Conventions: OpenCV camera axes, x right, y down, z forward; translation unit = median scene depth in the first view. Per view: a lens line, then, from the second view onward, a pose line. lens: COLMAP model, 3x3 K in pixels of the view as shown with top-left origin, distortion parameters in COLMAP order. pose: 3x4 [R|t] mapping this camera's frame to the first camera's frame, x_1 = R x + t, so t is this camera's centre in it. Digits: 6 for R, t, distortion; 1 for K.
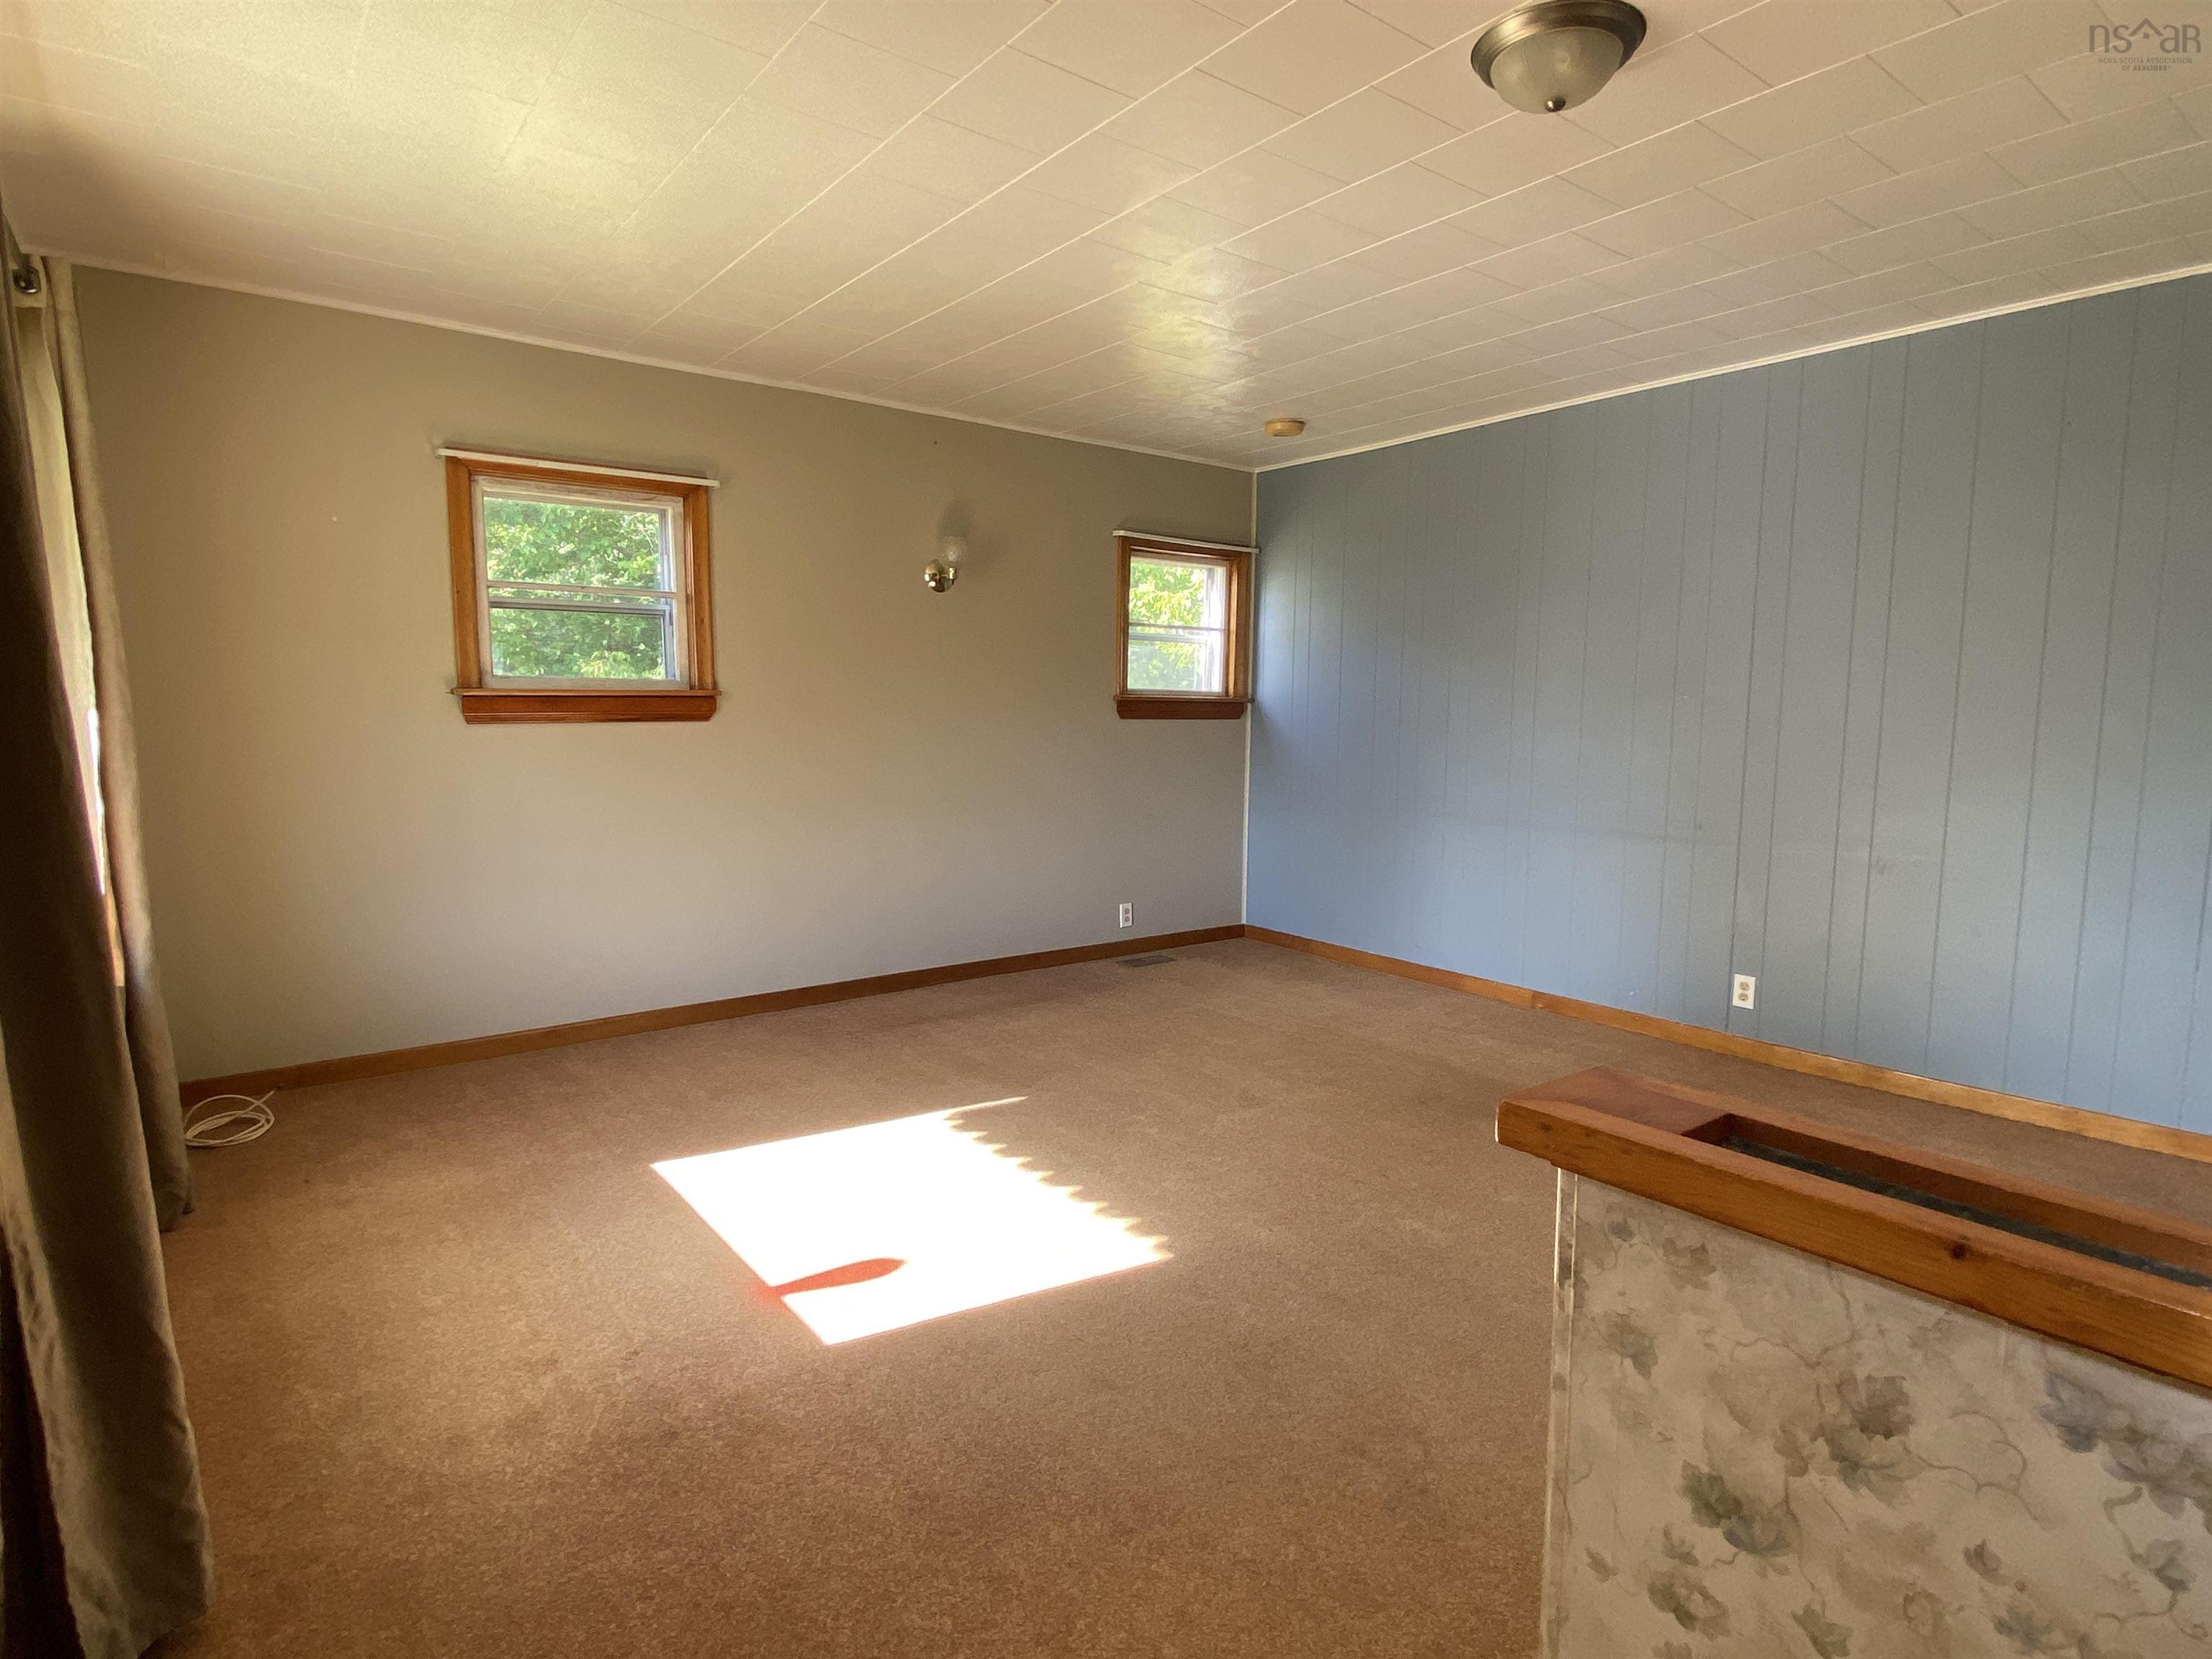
lens RADIAL K [[1155.4, 0, 1096.4], [0, 1155.4, 833.3], [0, 0, 1]] dist [0.011590, -0.016363]
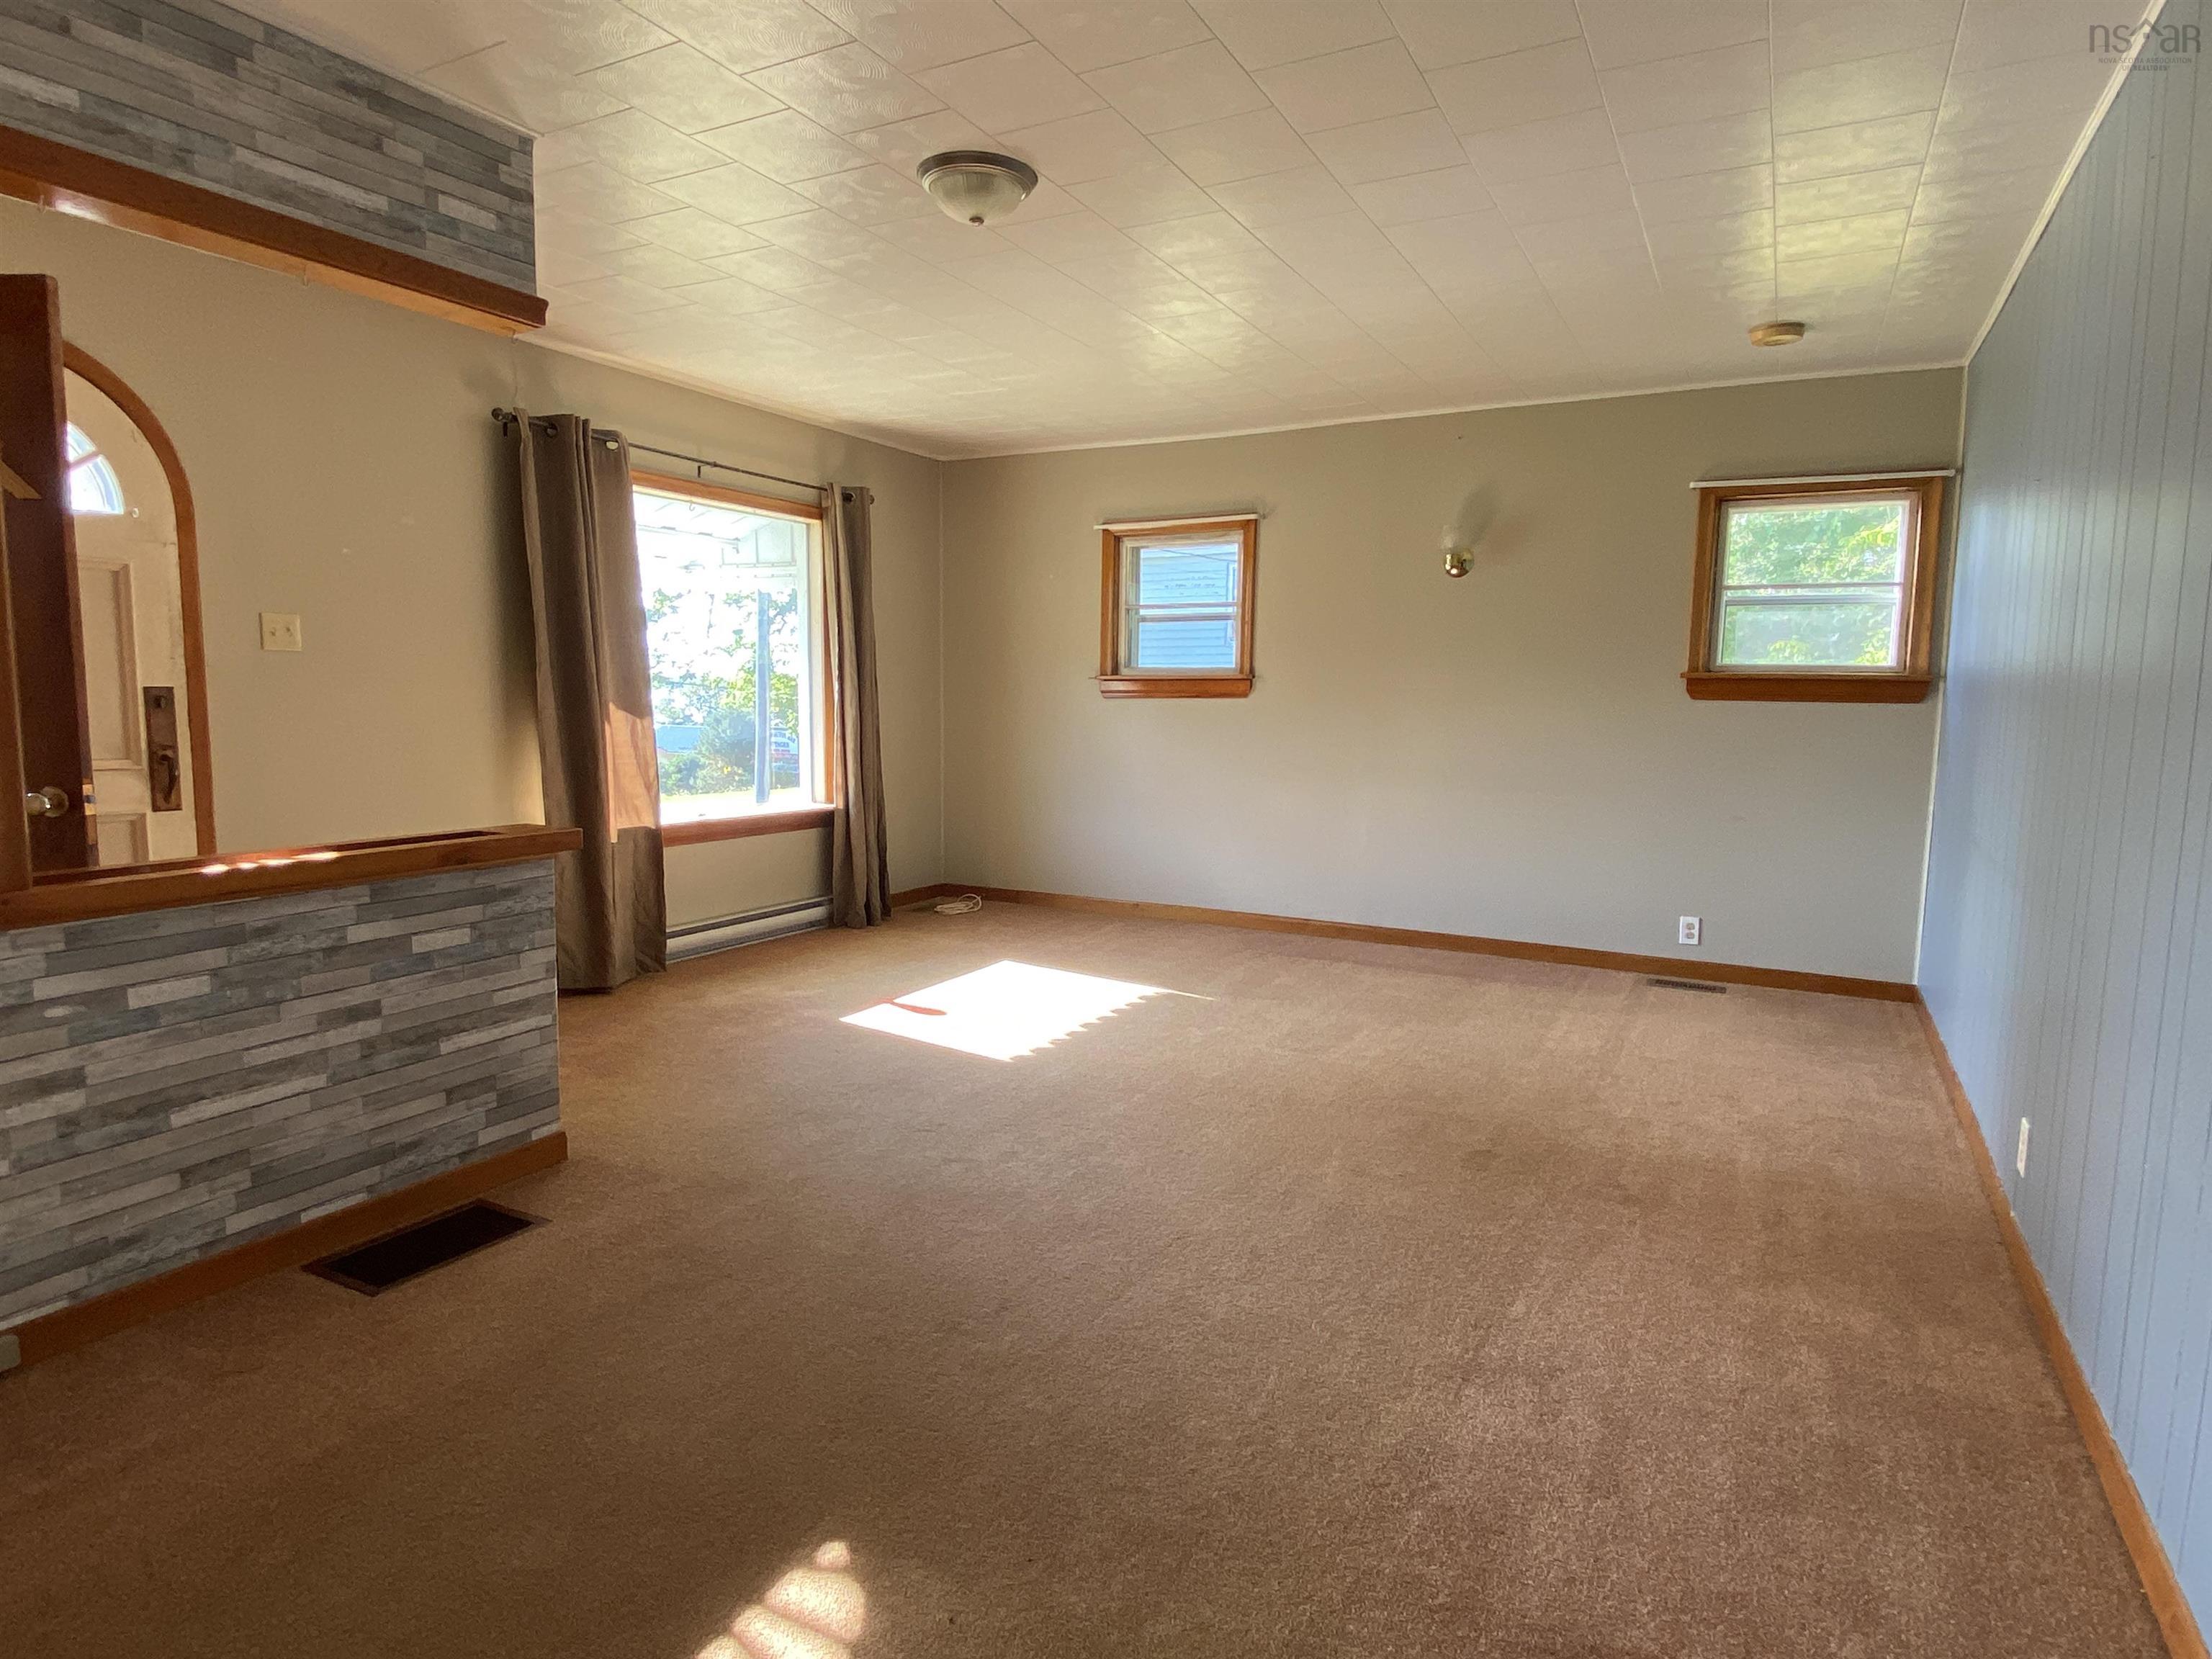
lens RADIAL K [[1243.3, 0, 1092.4], [0, 1243.3, 834.3], [0, 0, 1]] dist [0.015507, -0.019442]
pose [[0.388451, 0.095959, -0.916459, 0.802034], [-0.109703, 0.992306, 0.057402, -0.004709], [0.914916, 0.078240, 0.395989, 0.262499]]
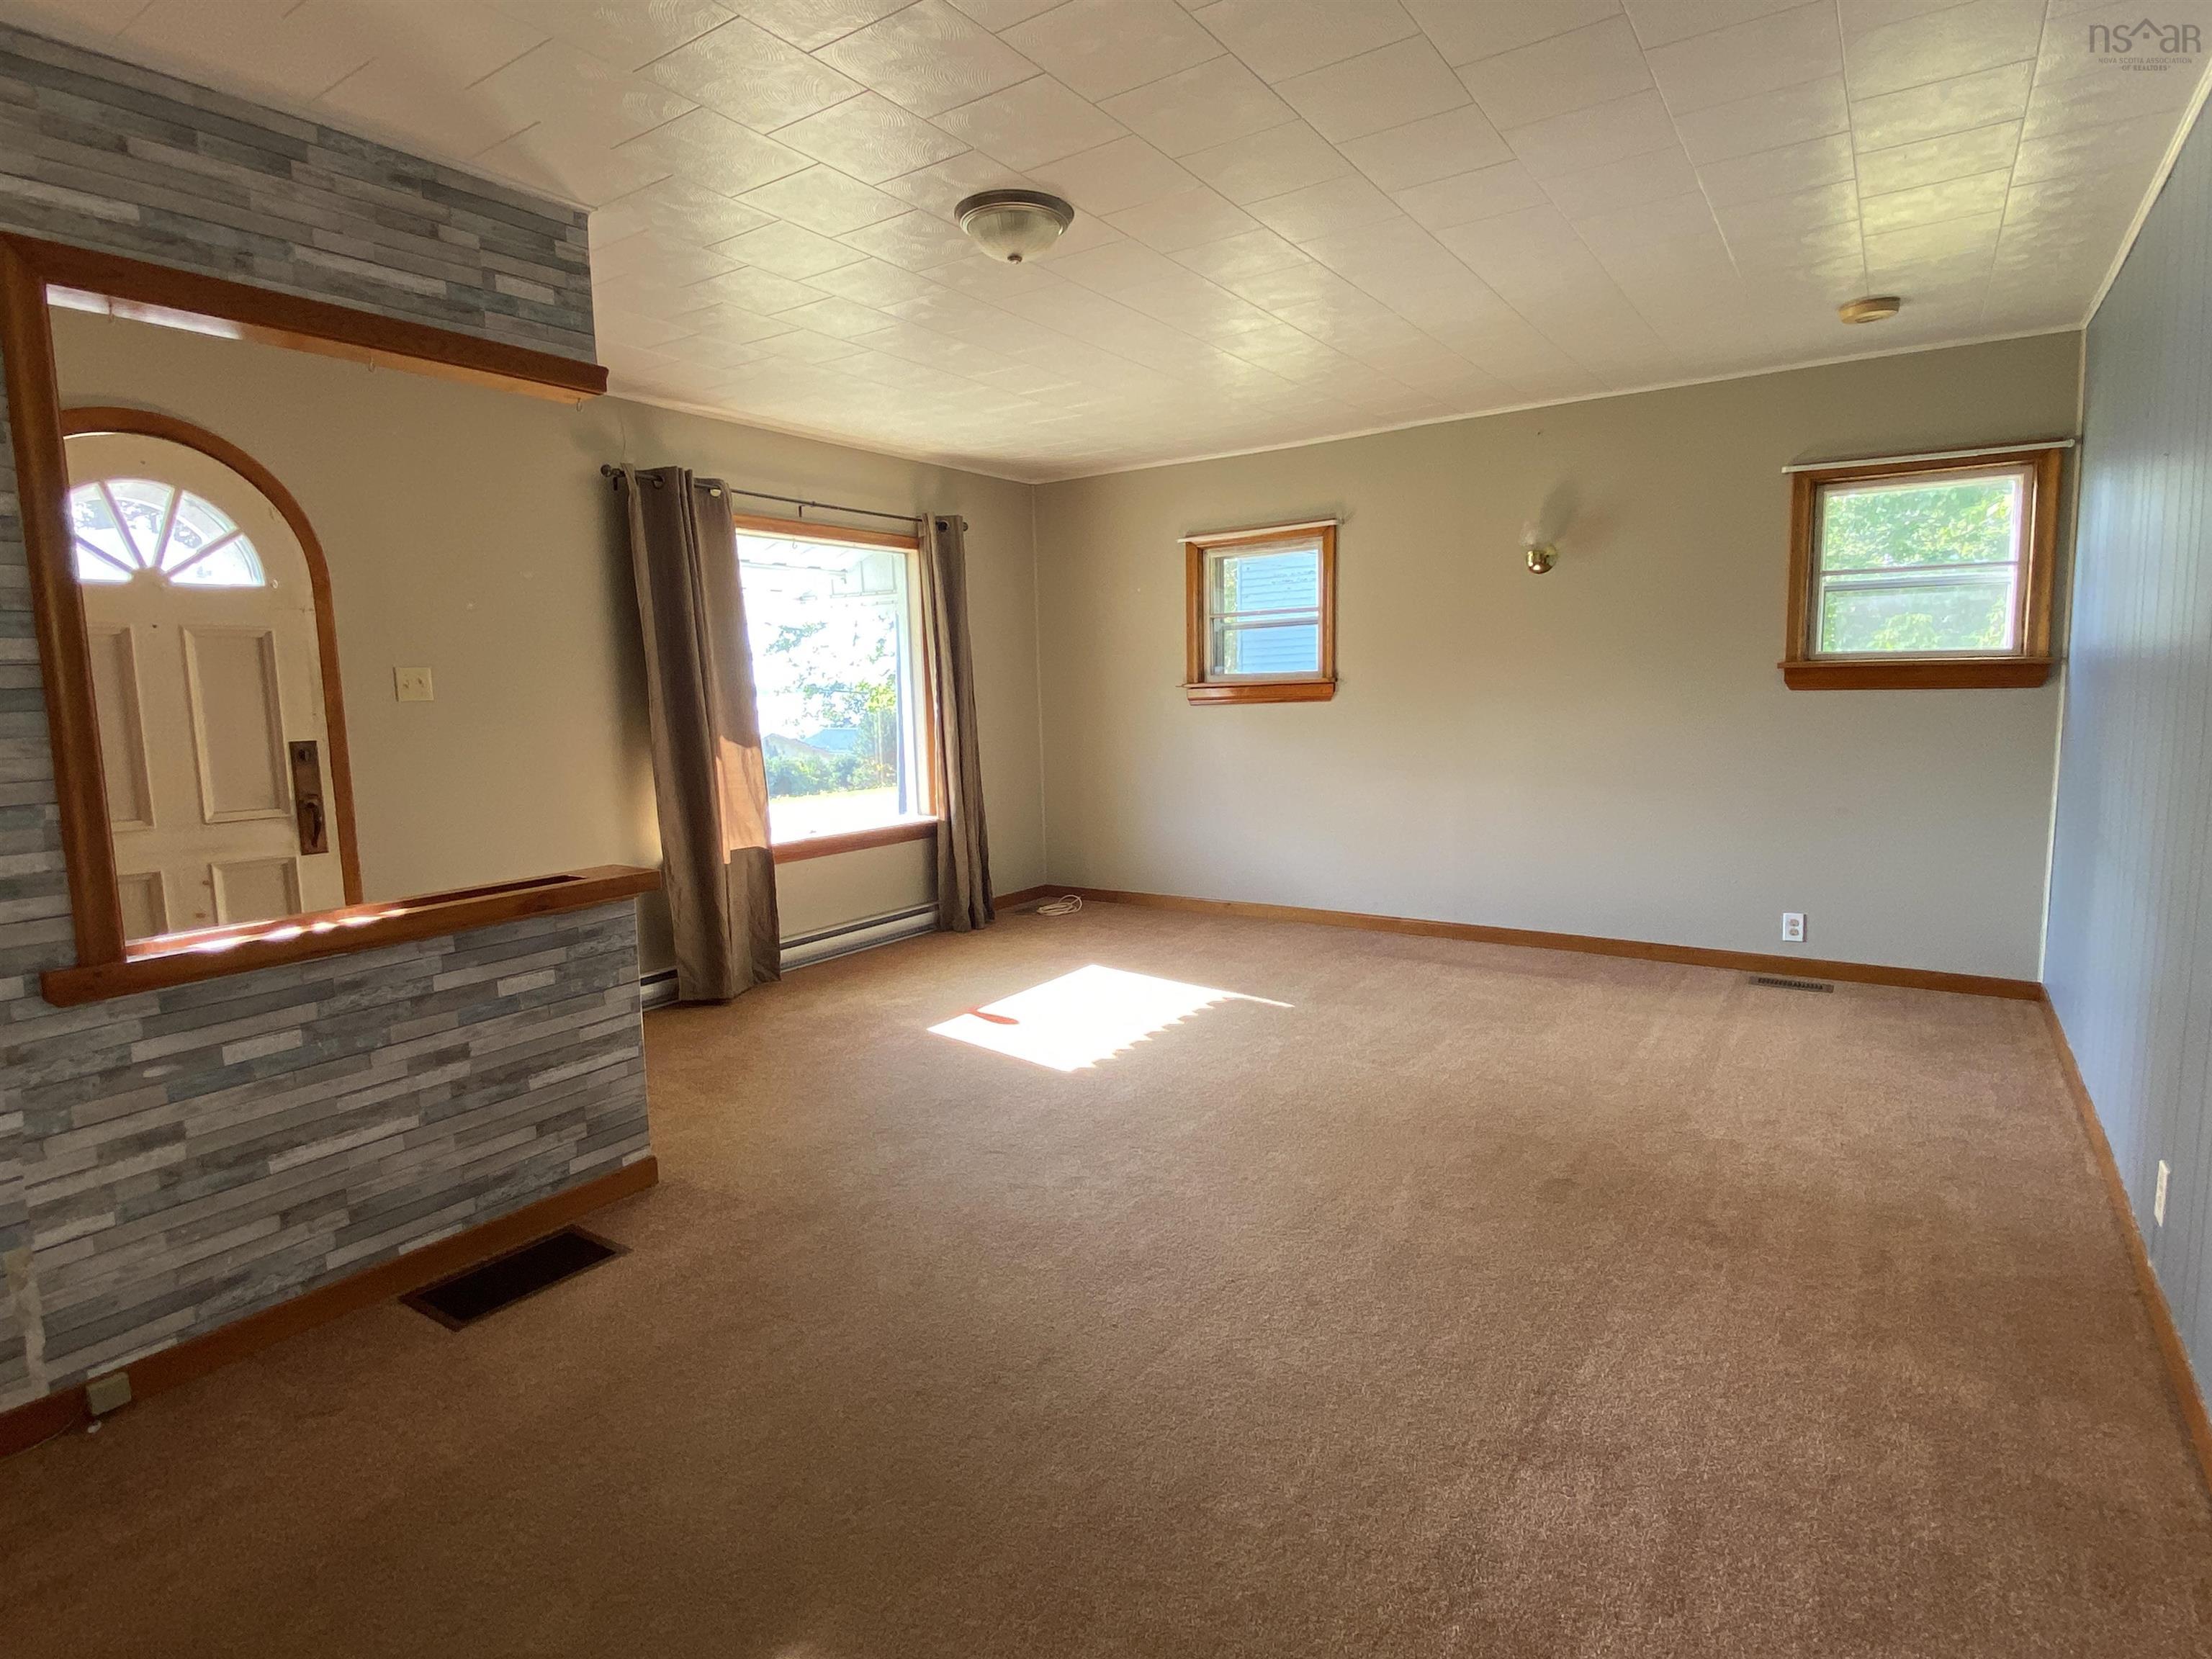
lens RADIAL K [[1155.4, 0, 1094.5], [0, 1155.4, 827.7], [0, 0, 1]] dist [0.011590, -0.016363]
pose [[0.291309, 0.096401, -0.951759, 0.772534], [-0.076298, 0.994081, 0.077335, -0.030453], [0.953582, 0.050089, 0.296940, 0.312565]]
